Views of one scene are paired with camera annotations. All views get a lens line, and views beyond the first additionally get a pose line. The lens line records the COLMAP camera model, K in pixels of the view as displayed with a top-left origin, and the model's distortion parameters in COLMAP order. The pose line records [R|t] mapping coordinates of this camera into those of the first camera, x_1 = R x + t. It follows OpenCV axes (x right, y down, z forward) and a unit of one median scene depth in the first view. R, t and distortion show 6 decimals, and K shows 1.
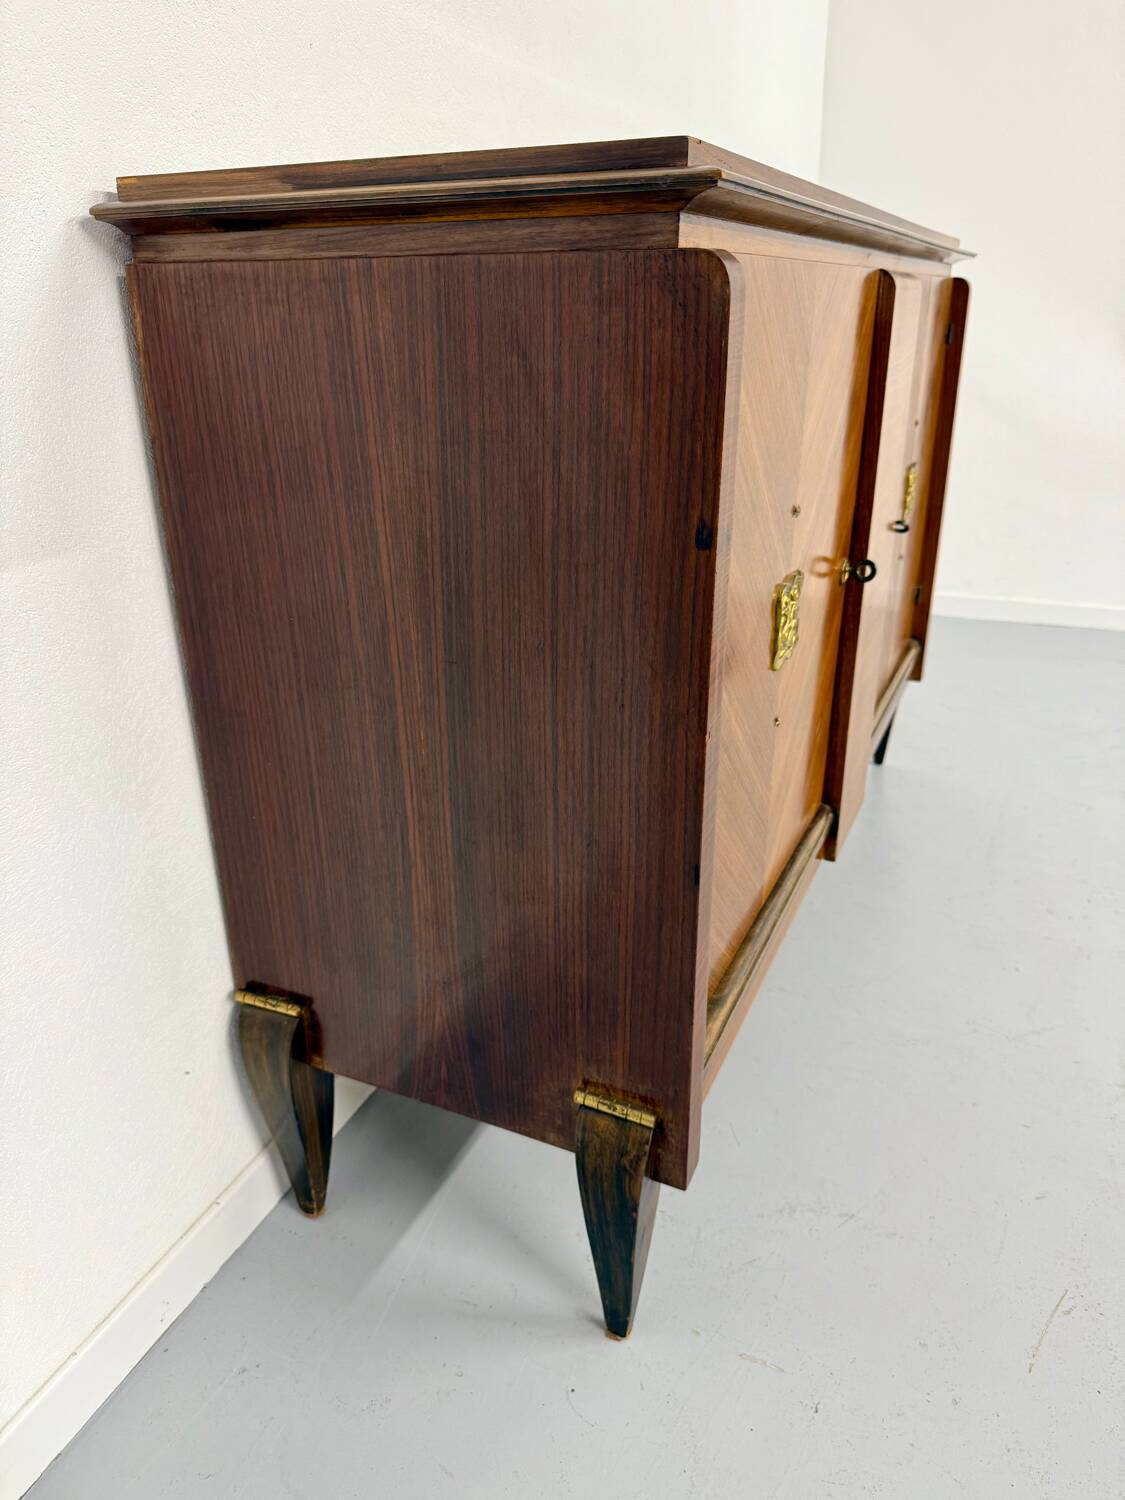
lens RADIAL K [[1049.6, 0, 562.5], [0, 1049.6, 750.0], [0, 0, 1]] dist [0.167977, -0.324681]
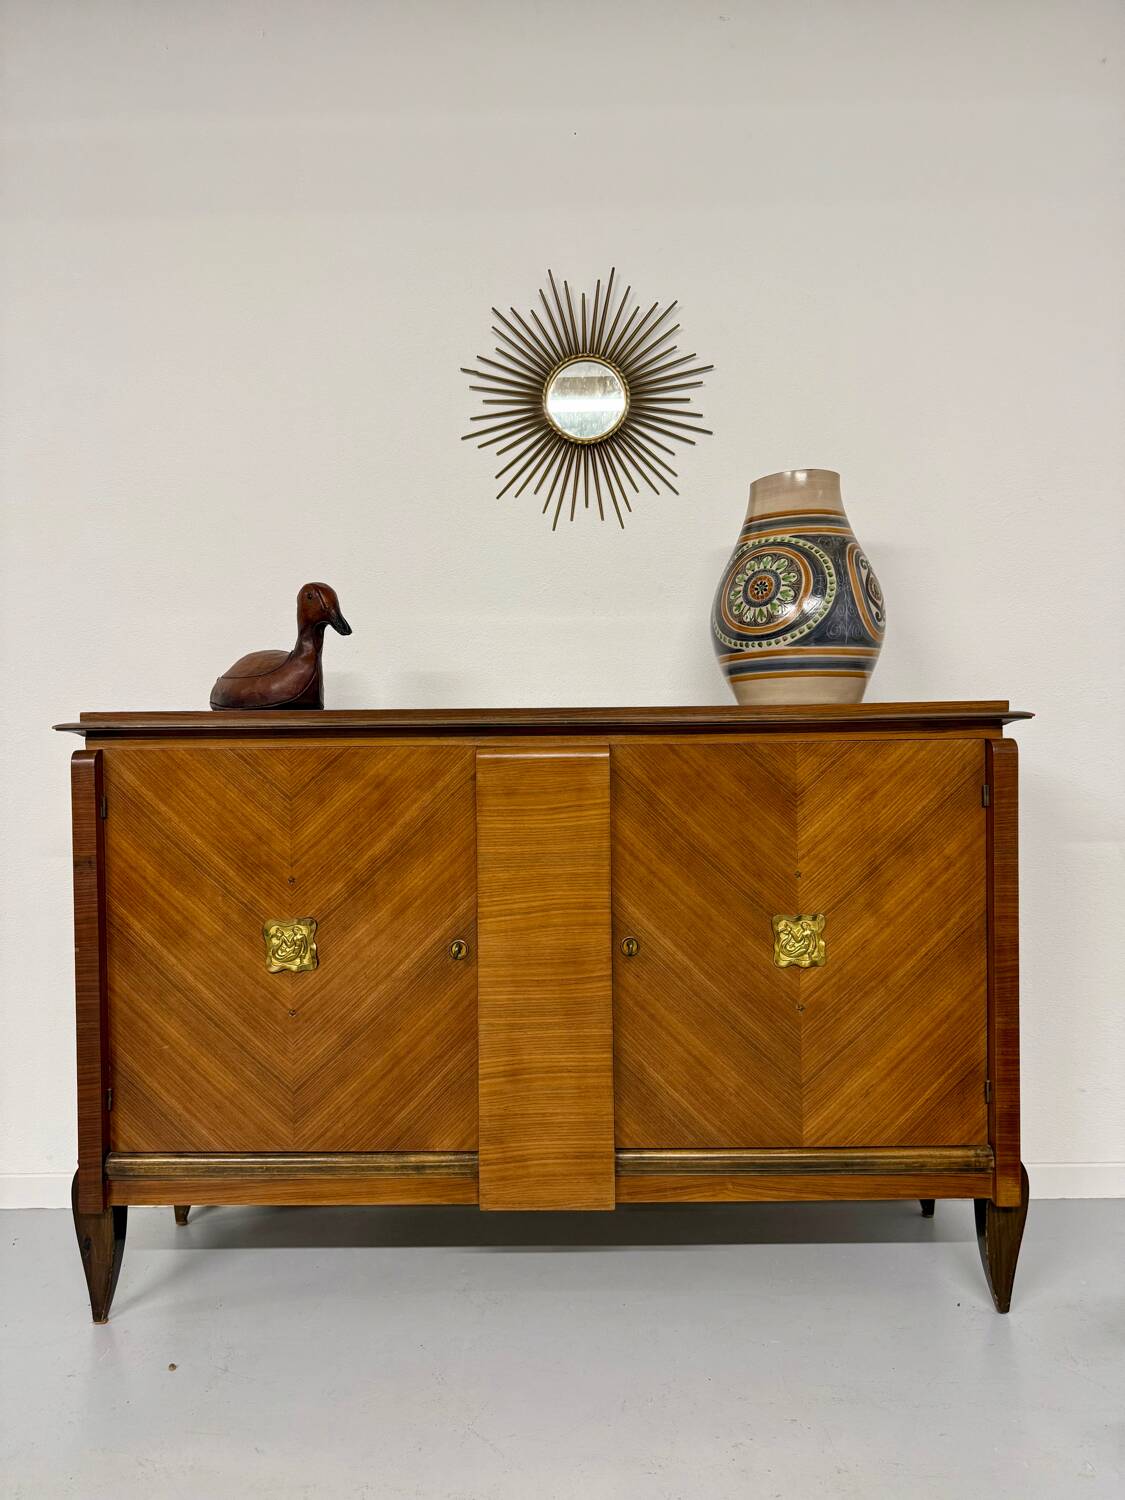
lens RADIAL K [[1049.6, 0, 562.5], [0, 1049.6, 750.0], [0, 0, 1]] dist [0.167977, -0.324681]
pose [[0.412183, 0.014936, -0.910979, 2.220341], [-0.347204, 0.926992, -0.141897, -0.371917], [0.842351, 0.374783, 0.387276, 0.716328]]
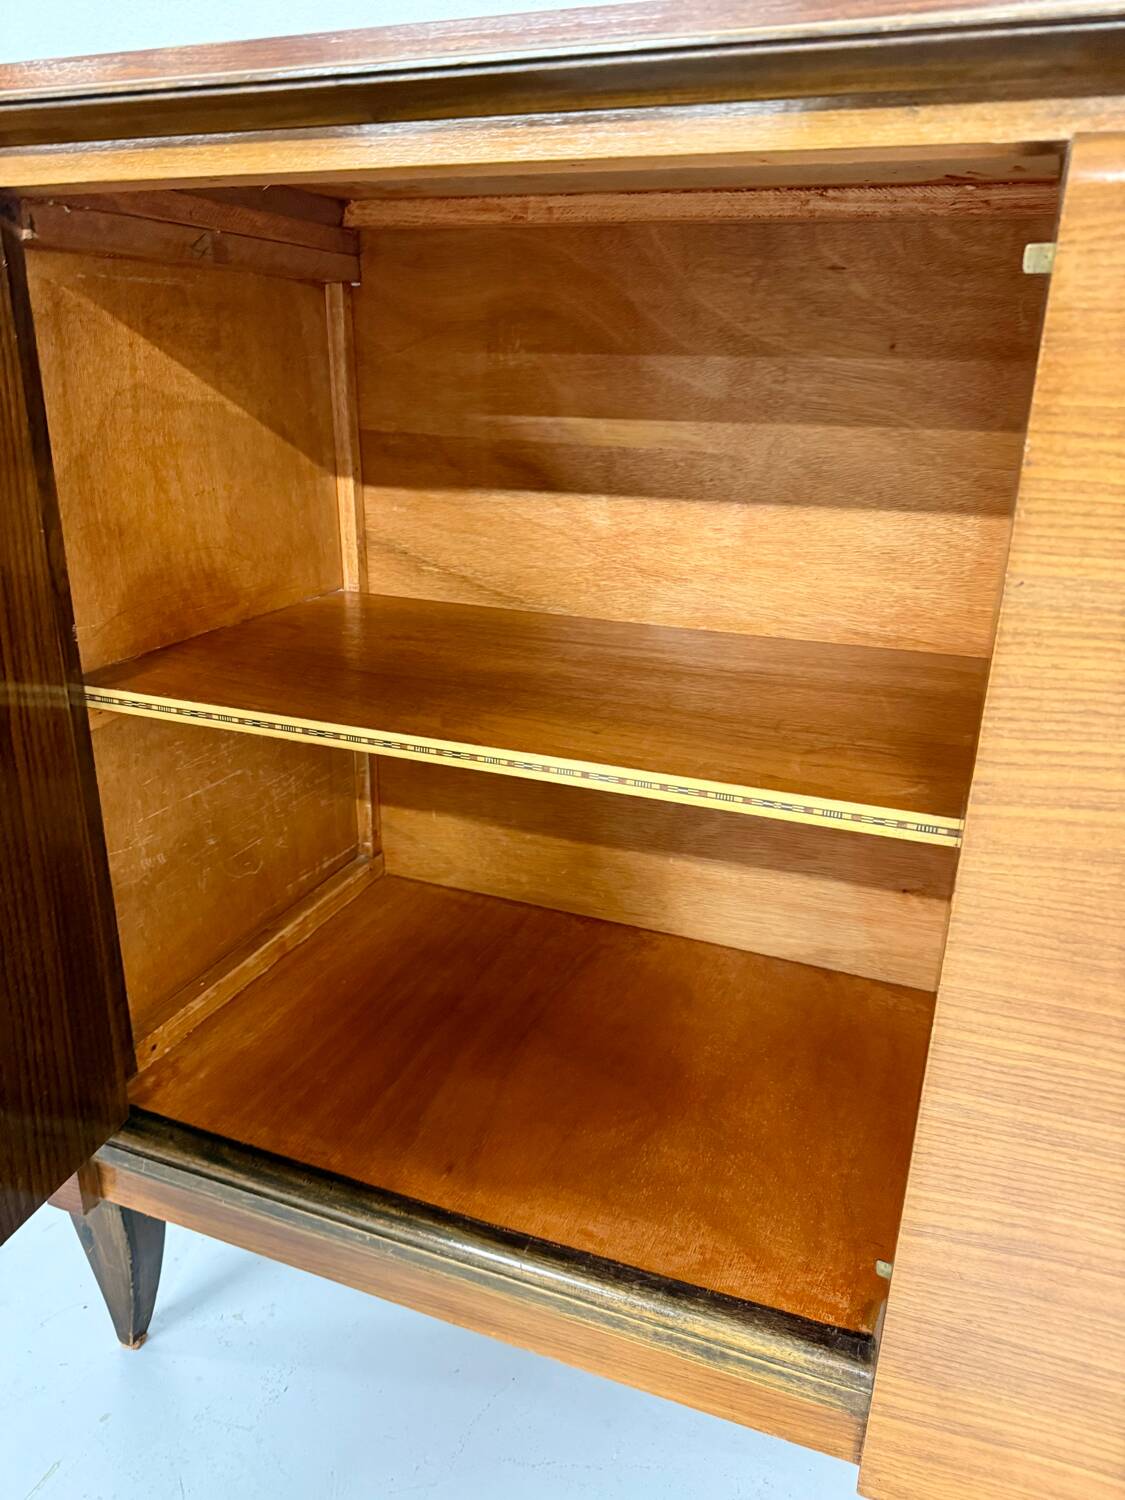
lens RADIAL K [[1075.6, 0, 558.6], [0, 1075.6, 752.8], [0, 0, 1]] dist [0.110835, -0.157140]
pose [[0.064977, 0.349422, -0.934710, 0.938334], [-0.405936, 0.864939, 0.295121, -0.410248], [0.911589, 0.360256, 0.198044, 1.121166]]
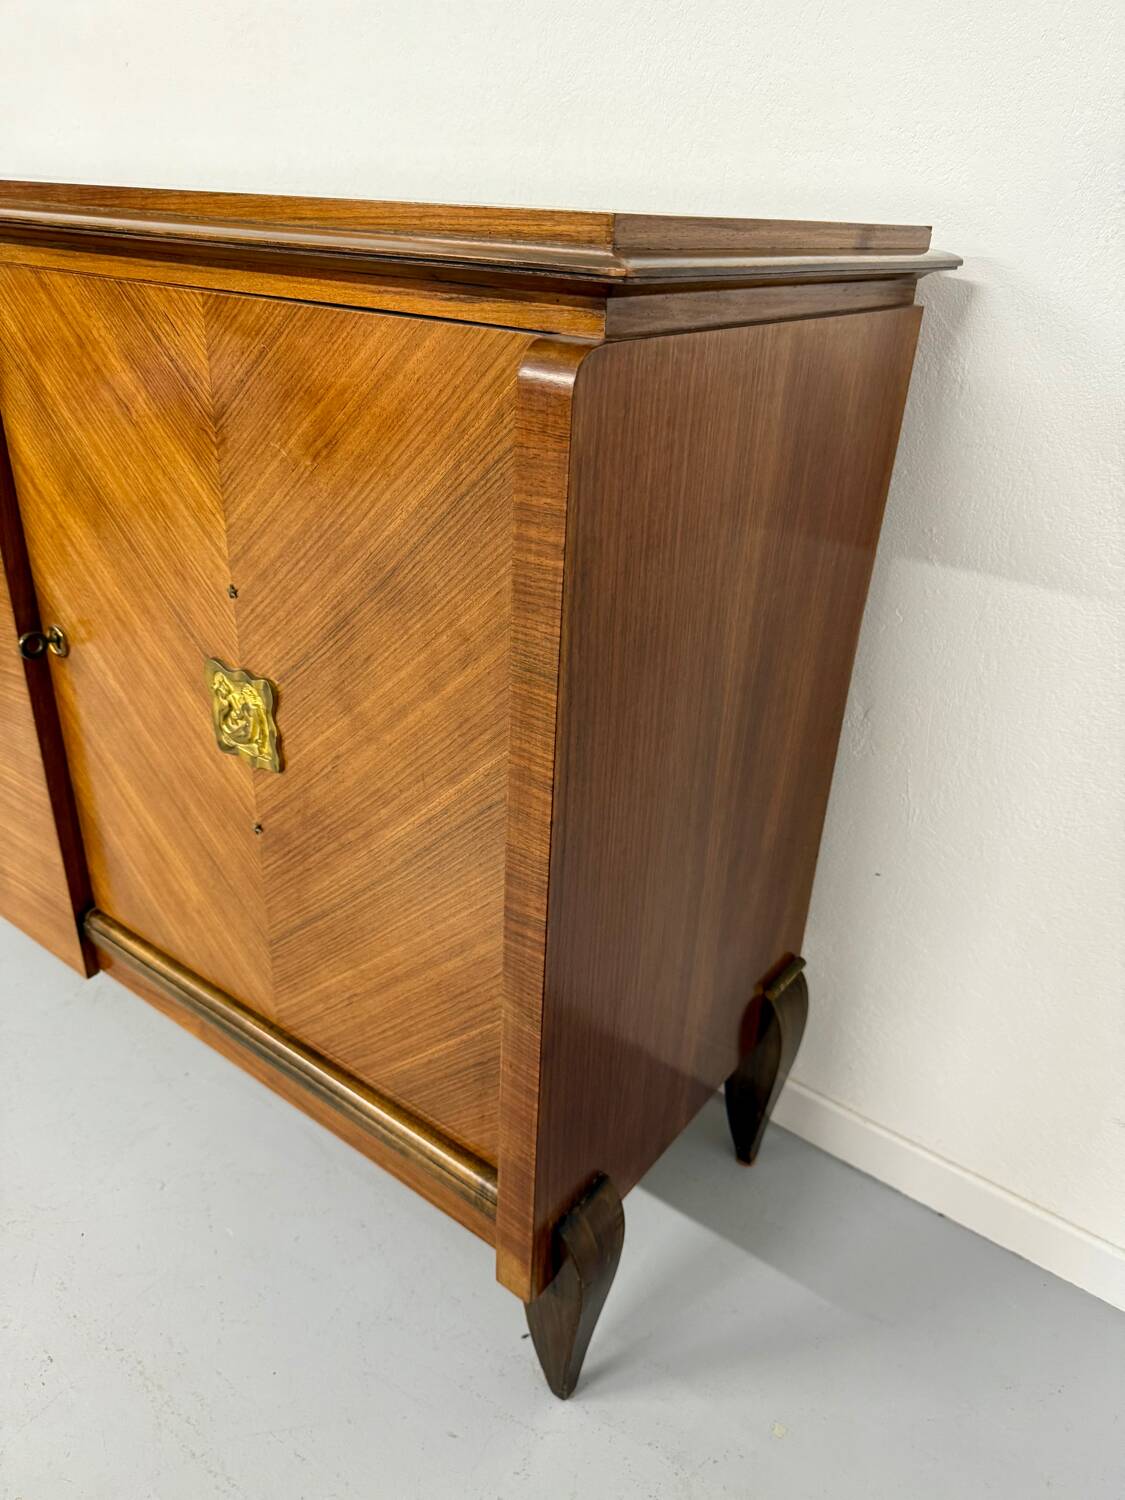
lens RADIAL K [[1049.6, 0, 562.5], [0, 1049.6, 750.0], [0, 0, 1]] dist [0.167977, -0.324681]
pose [[-0.210950, 0.446931, -0.869340, 1.450379], [-0.418251, 0.762560, 0.493526, -1.061975], [0.883496, 0.467712, 0.026068, 2.210310]]
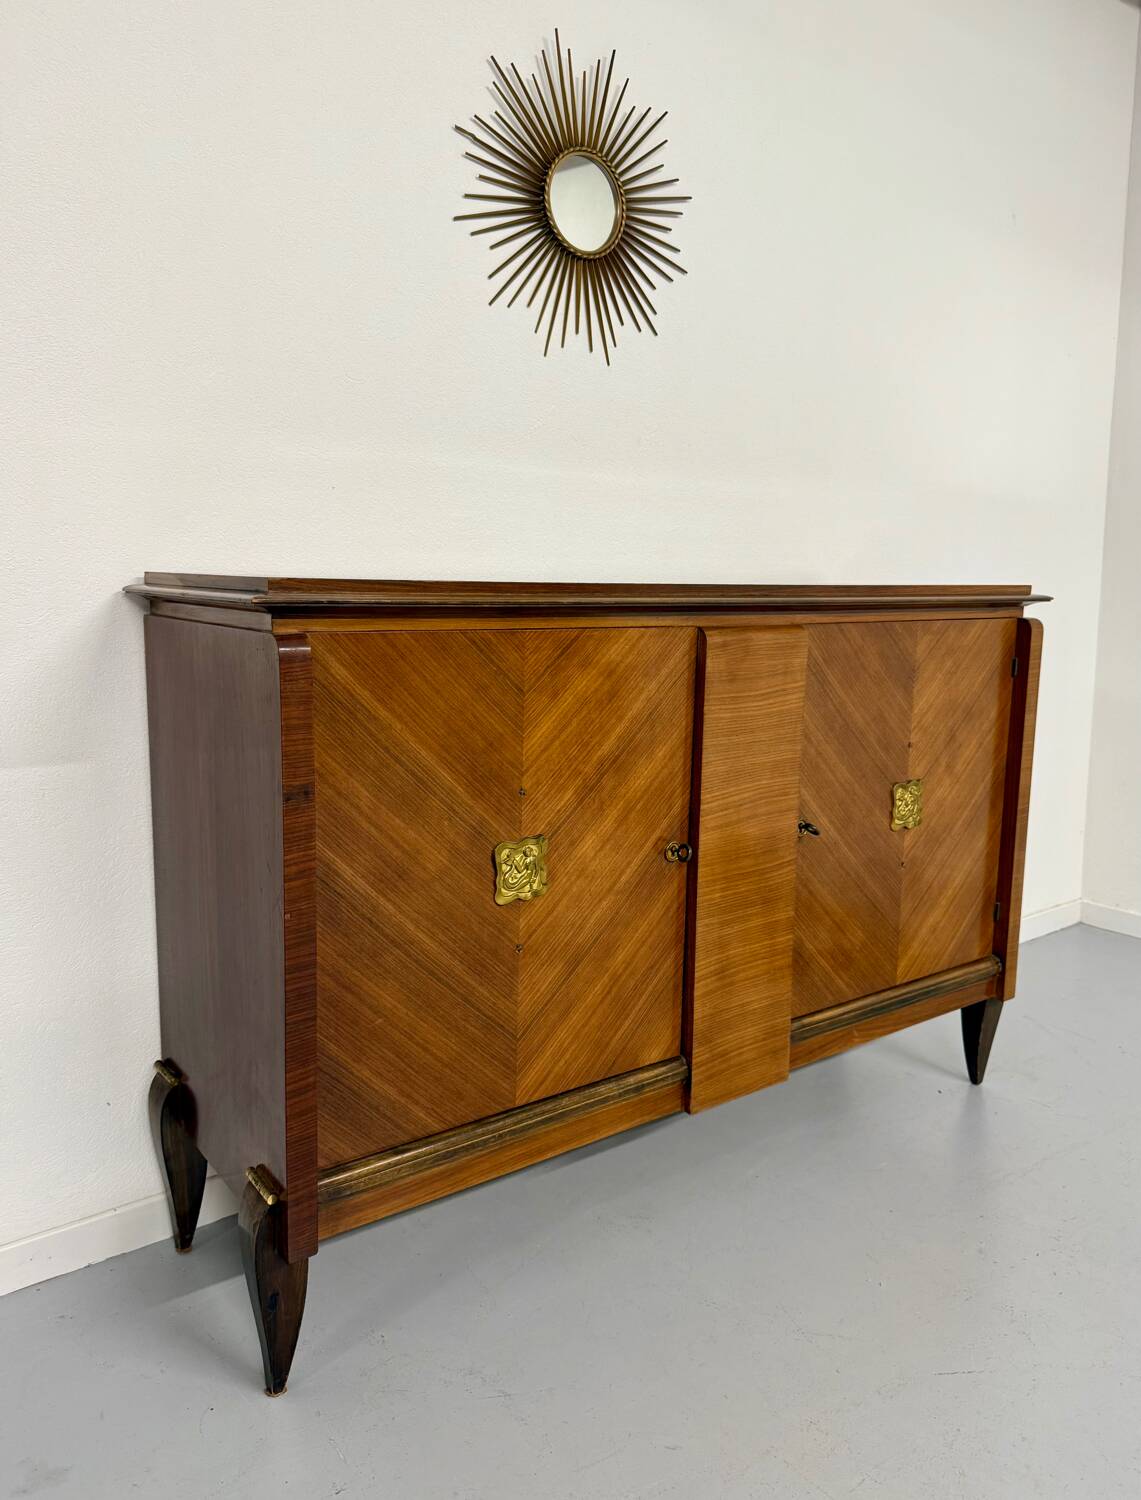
lens RADIAL K [[1094.4, 0, 561.8], [0, 1094.4, 736.2], [0, 0, 1]] dist [0.129472, -0.002754]
pose [[0.874474, 0.095645, -0.475549, 1.073178], [-0.212256, 0.956978, -0.197839, -0.024582], [0.436168, 0.273943, 0.857154, -0.259058]]
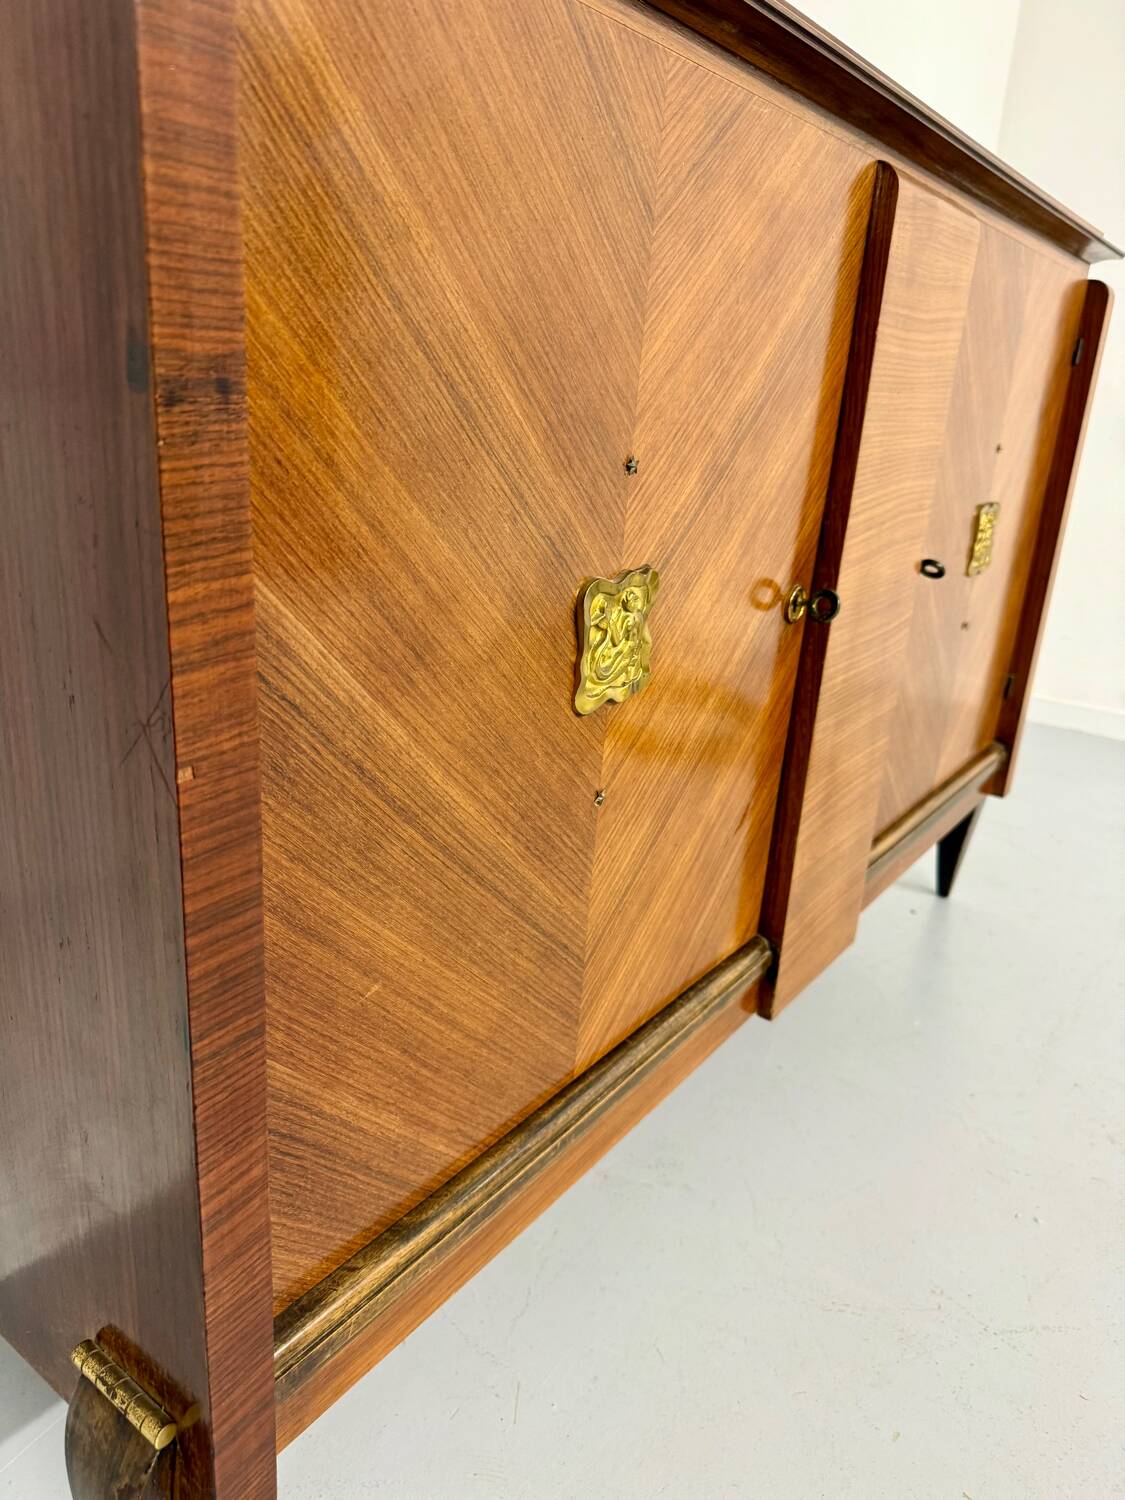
lens RADIAL K [[1075.6, 0, 558.6], [0, 1075.6, 752.8], [0, 0, 1]] dist [0.110835, -0.157140]
pose [[0.978521, 0.131503, -0.158757, 0.346127], [-0.142117, 0.988183, -0.057414, -0.015324], [0.149331, 0.078742, 0.985647, 0.426377]]
